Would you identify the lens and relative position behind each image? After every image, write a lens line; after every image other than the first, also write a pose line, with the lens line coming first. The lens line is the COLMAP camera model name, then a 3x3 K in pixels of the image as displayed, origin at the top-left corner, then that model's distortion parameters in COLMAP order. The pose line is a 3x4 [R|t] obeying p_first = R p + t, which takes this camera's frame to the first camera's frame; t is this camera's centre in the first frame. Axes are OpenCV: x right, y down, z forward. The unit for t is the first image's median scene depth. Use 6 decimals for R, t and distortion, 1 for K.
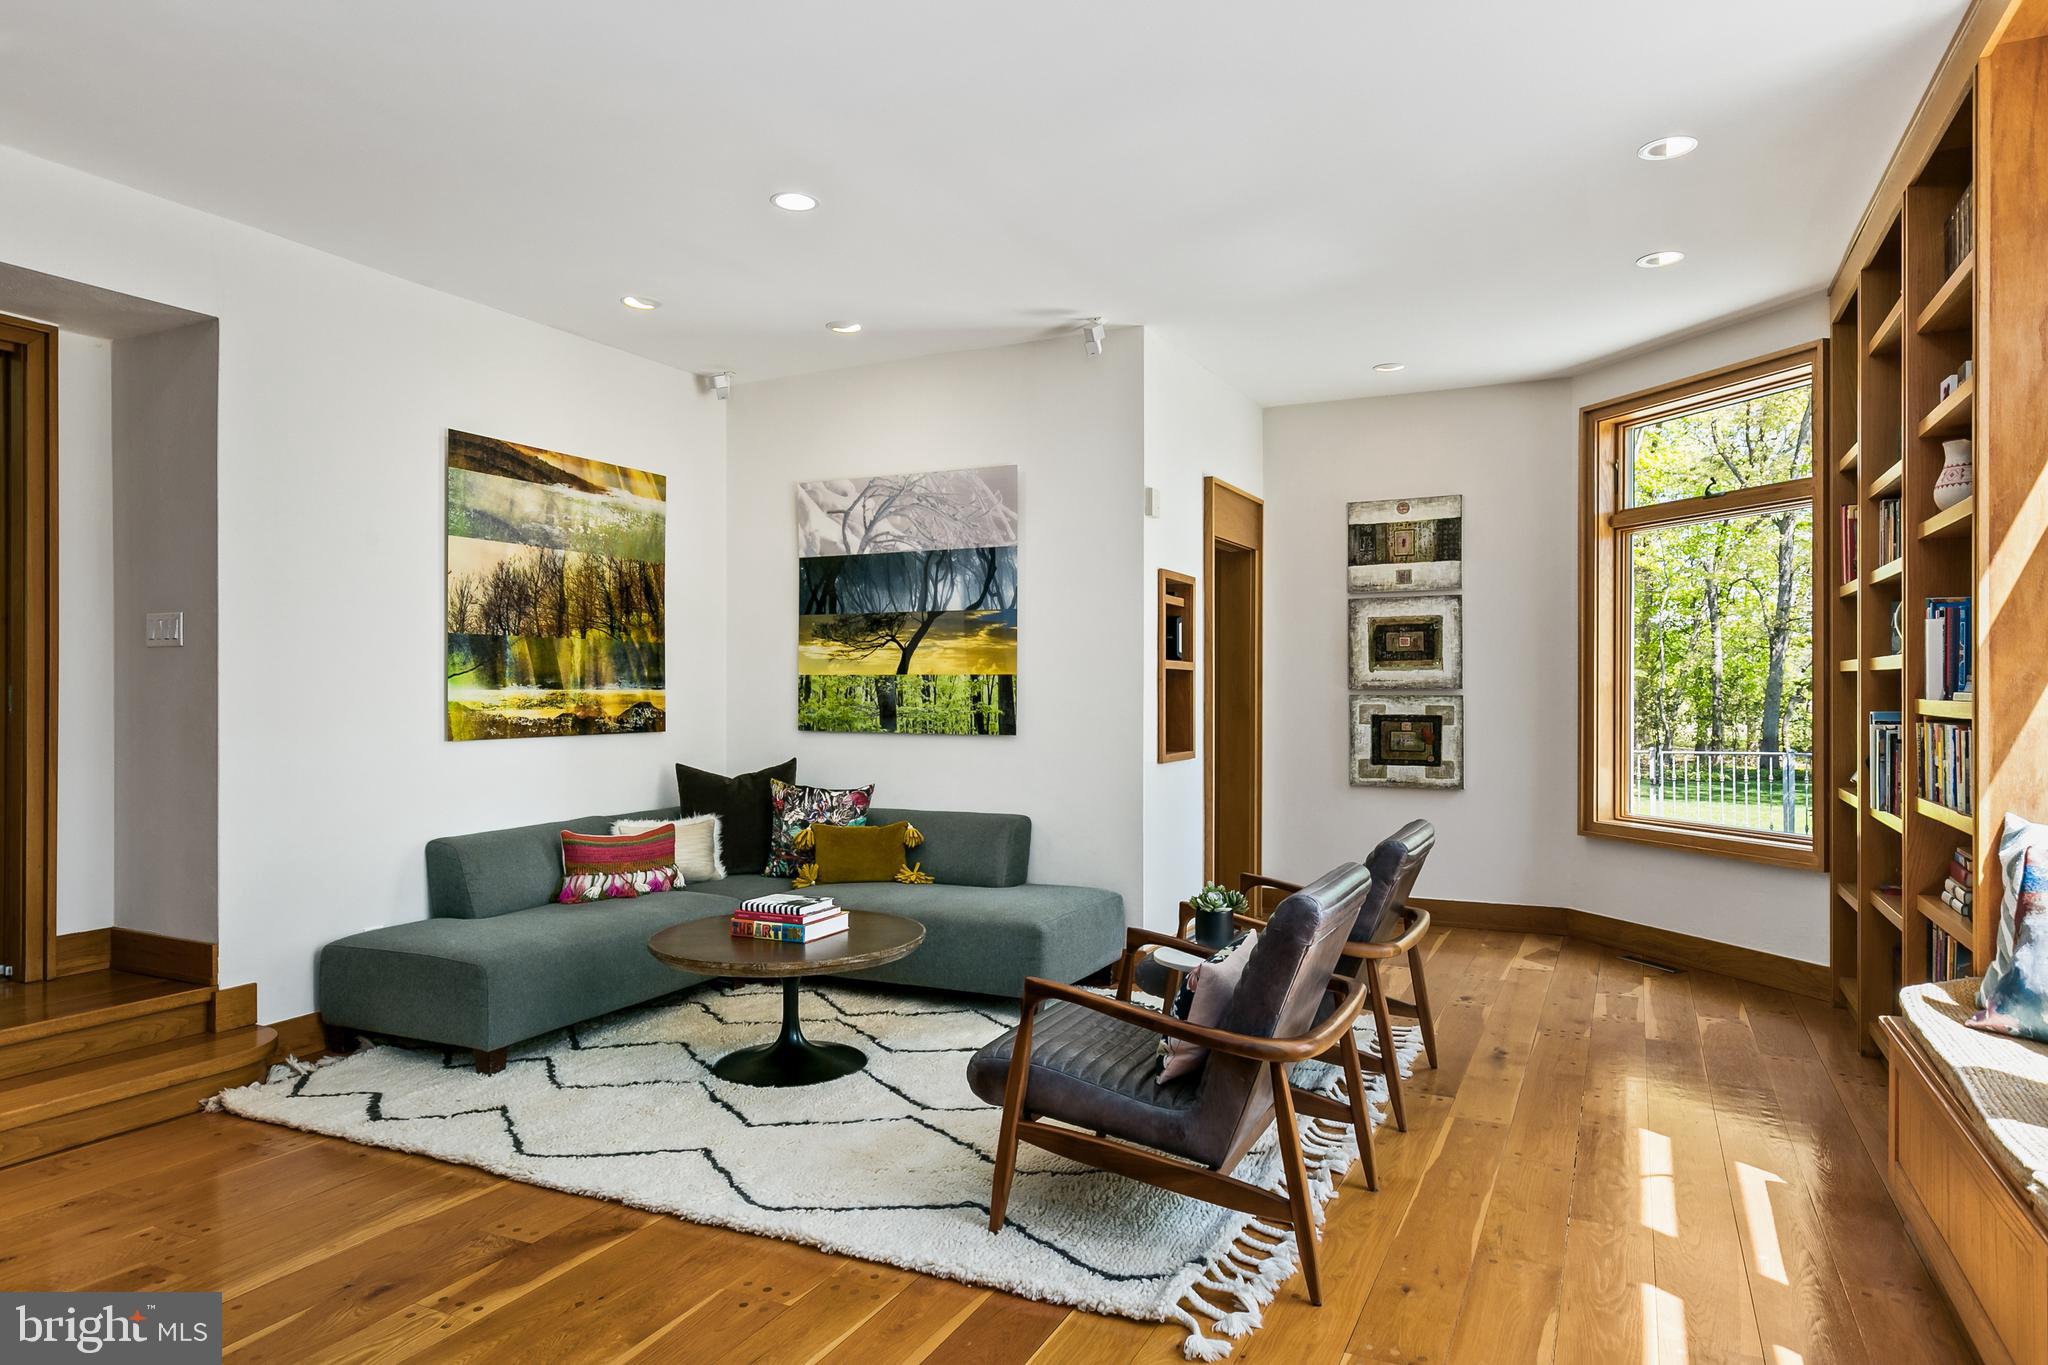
lens RADIAL K [[1272.0, 0, 1017.8], [0, 1272.0, 688.6], [0, 0, 1]] dist [-0.005923, -0.002107]
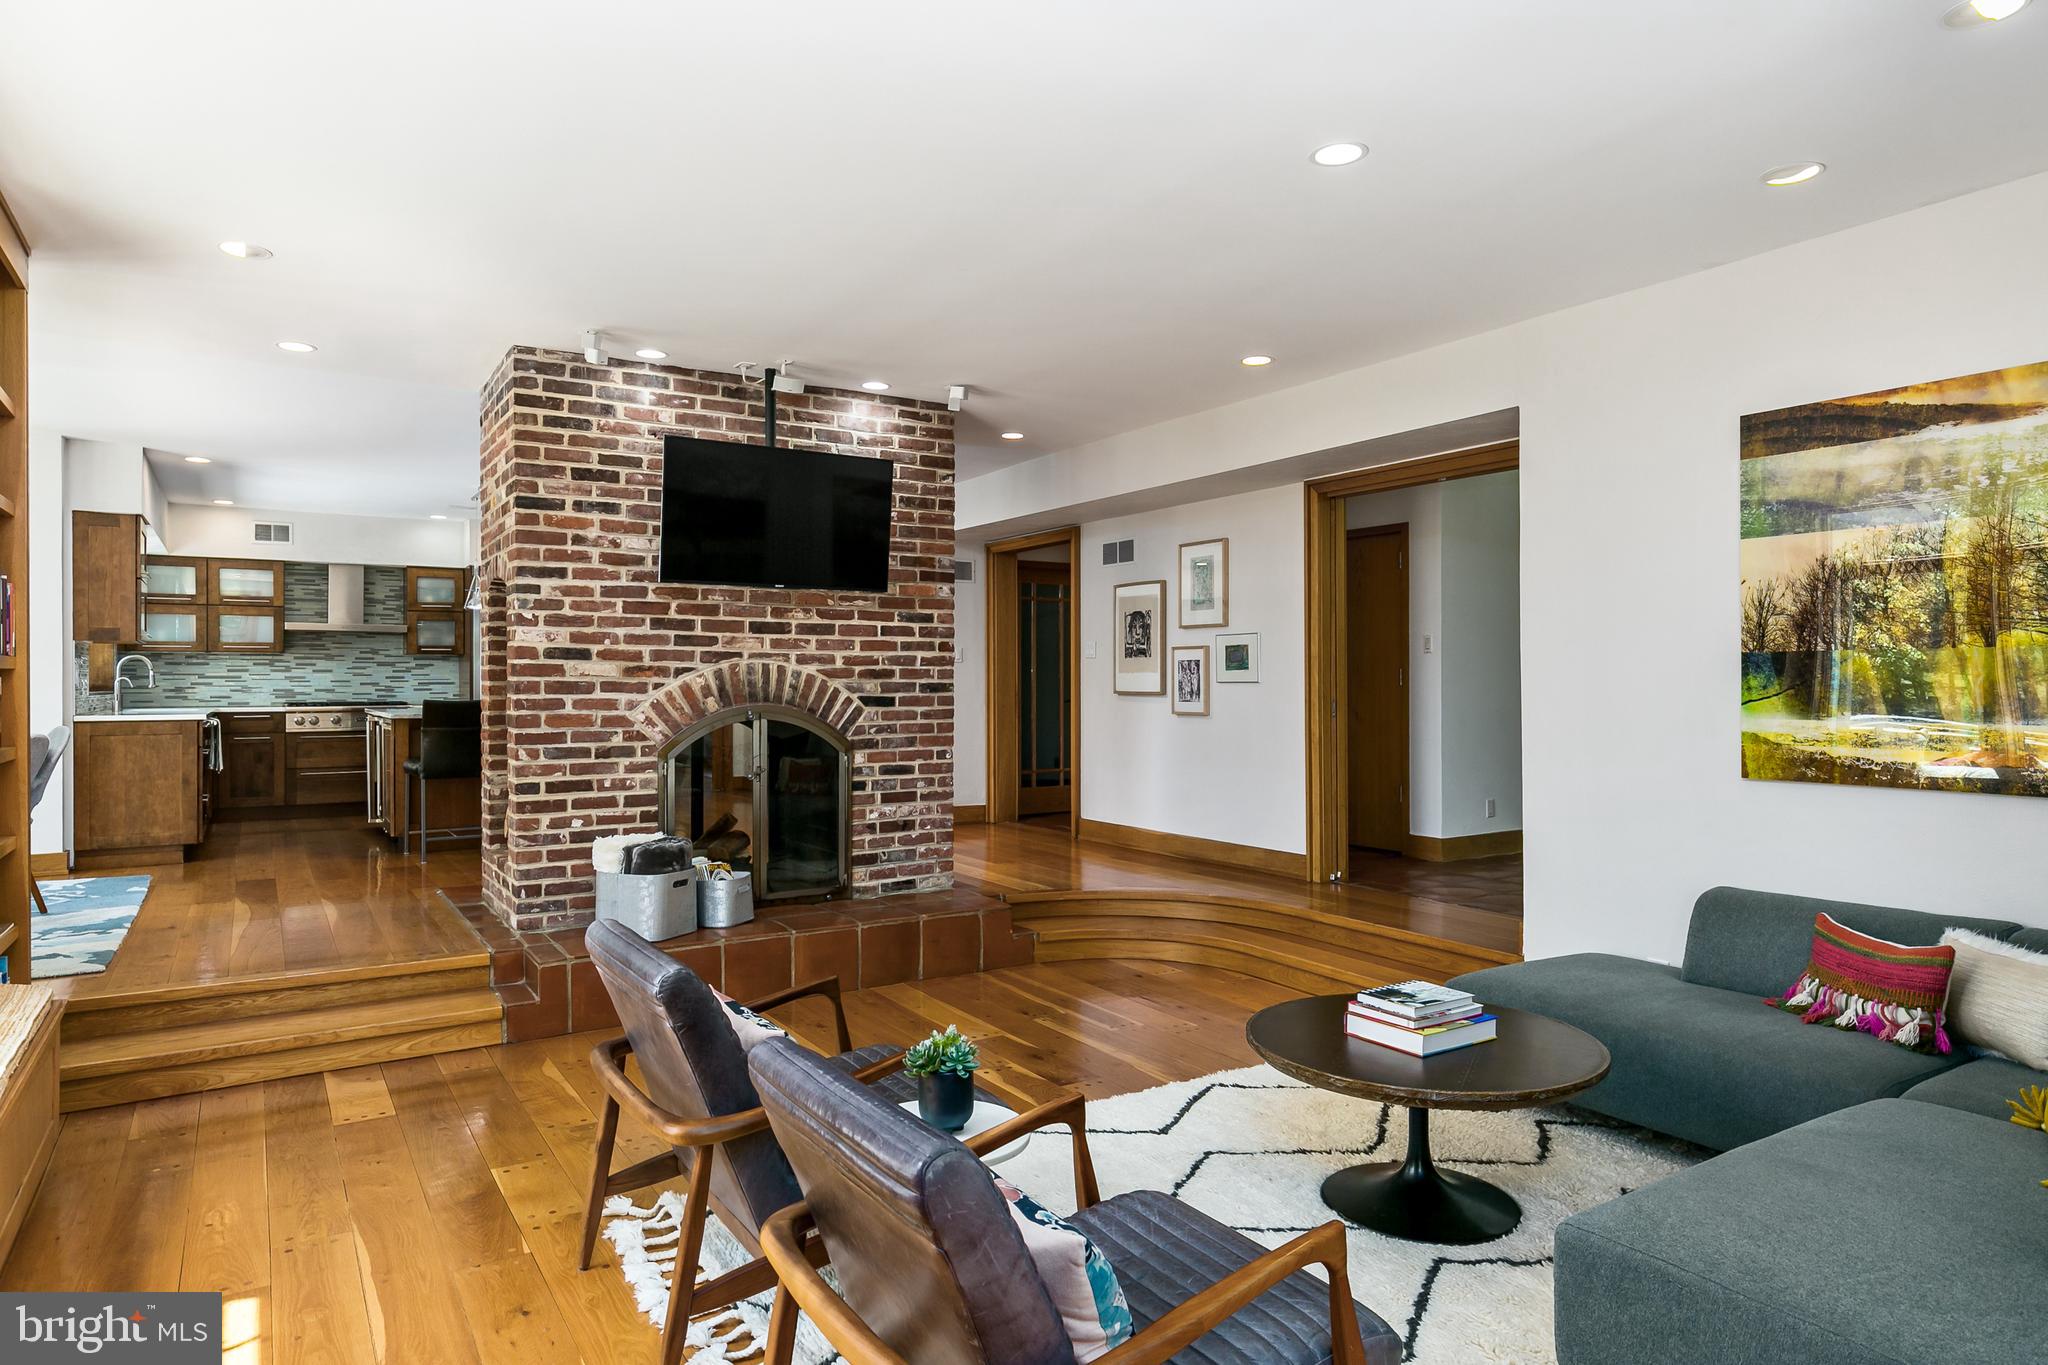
lens RADIAL K [[1205.7, 0, 1013.1], [0, 1205.7, 687.0], [0, 0, 1]] dist [0.002926, 0.000334]
pose [[-0.525612, 0.003531, -0.850717, 0.404073], [0.000868, 0.999993, 0.003615, -0.018837], [0.850724, 0.001162, -0.525612, 0.800454]]
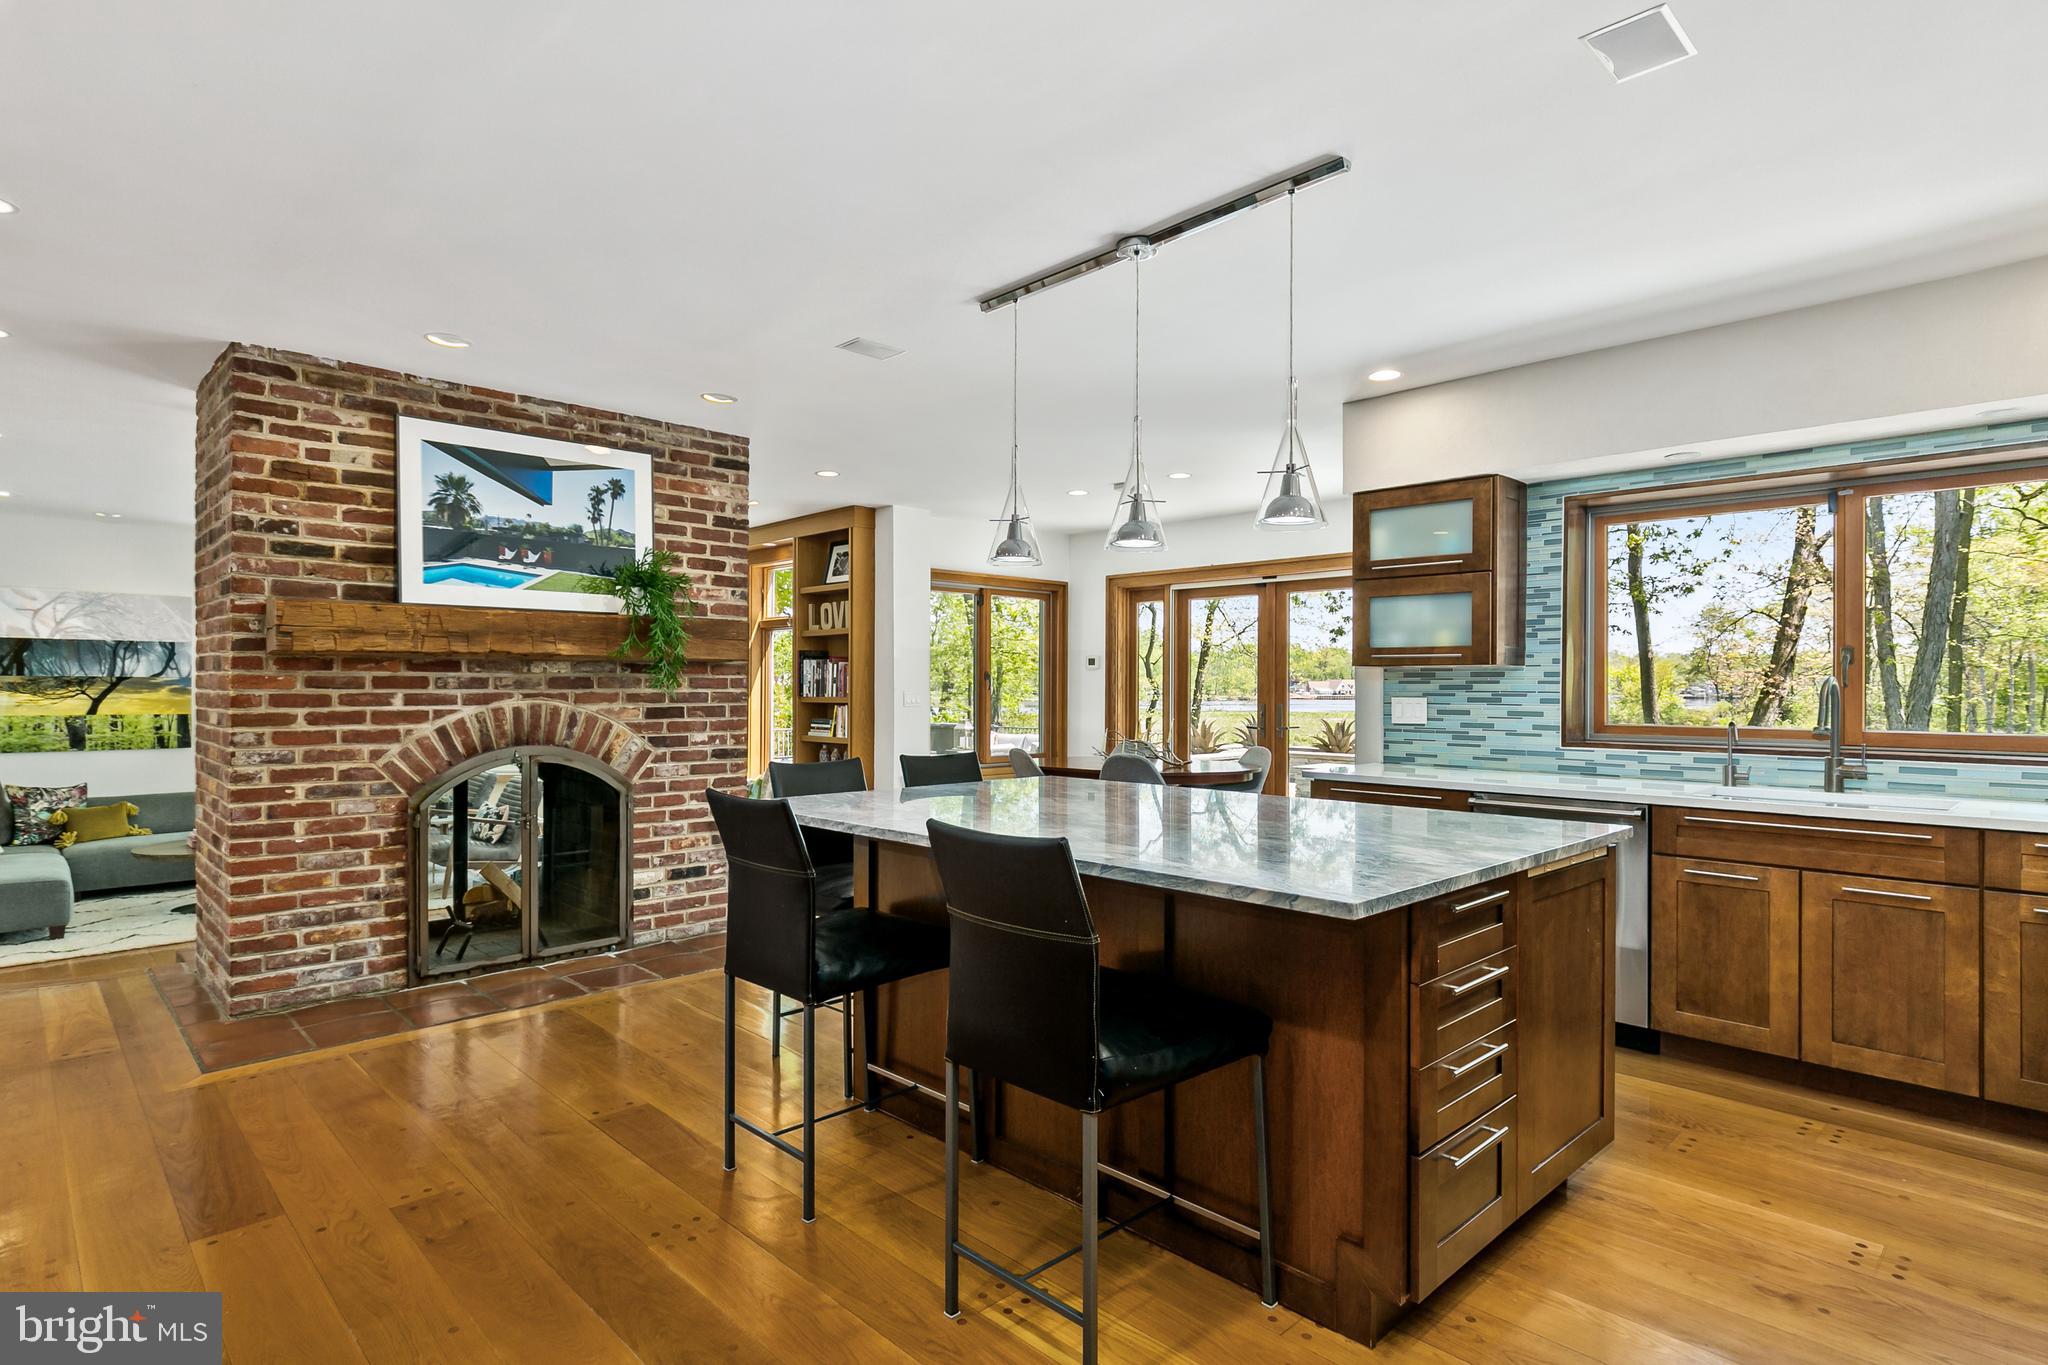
lens RADIAL K [[1078.9, 0, 1029.1], [0, 1078.9, 684.6], [0, 0, 1]] dist [-0.000513, 0.001810]
pose [[0.354848, 0.003234, 0.934918, -0.988931], [0.000196, 0.999994, -0.003533, -0.046068], [-0.934924, 0.001437, 0.354845, -0.633644]]
